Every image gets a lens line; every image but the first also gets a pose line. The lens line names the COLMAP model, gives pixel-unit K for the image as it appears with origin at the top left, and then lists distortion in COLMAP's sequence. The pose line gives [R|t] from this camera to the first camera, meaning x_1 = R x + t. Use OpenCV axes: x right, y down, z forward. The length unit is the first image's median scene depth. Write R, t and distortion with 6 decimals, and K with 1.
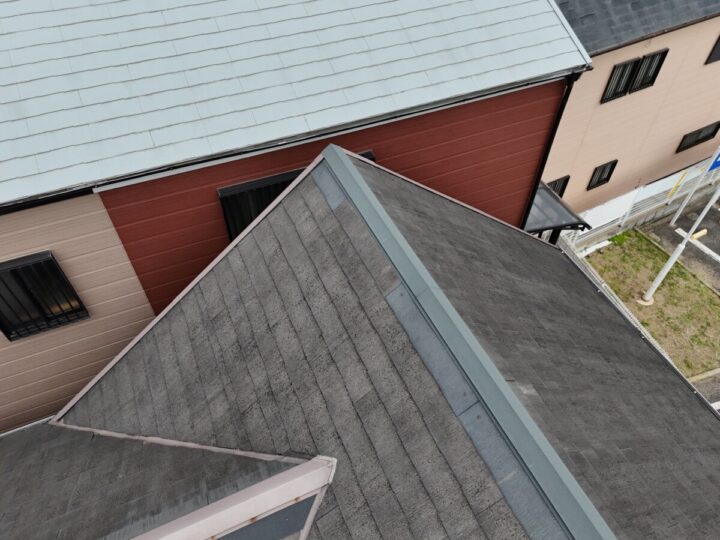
lens RADIAL K [[531.4, 0, 357.0], [0, 531.4, 269.4], [0, 0, 1]] dist [0.061169, -0.035742]
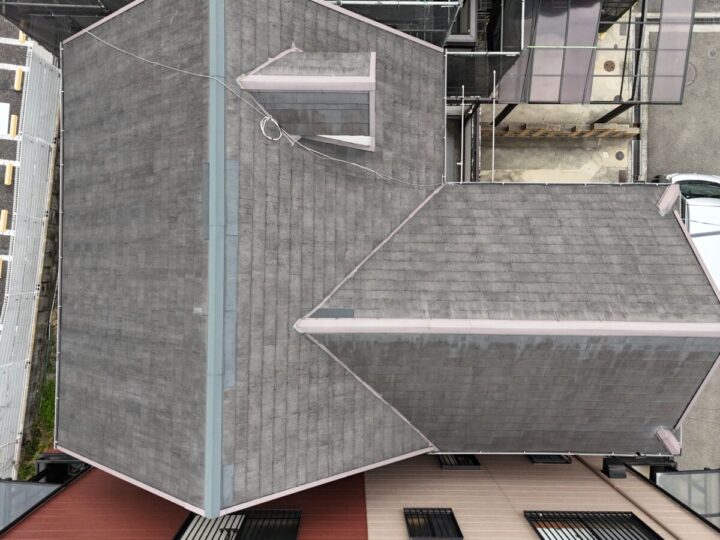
lens RADIAL K [[531.4, 0, 356.9], [0, 531.4, 269.8], [0, 0, 1]] dist [0.061169, -0.035742]
pose [[-0.911544, -0.410807, -0.018029, -0.122771], [0.292056, -0.677663, 0.674890, -0.753161], [-0.289467, 0.609927, 0.737698, -0.686608]]
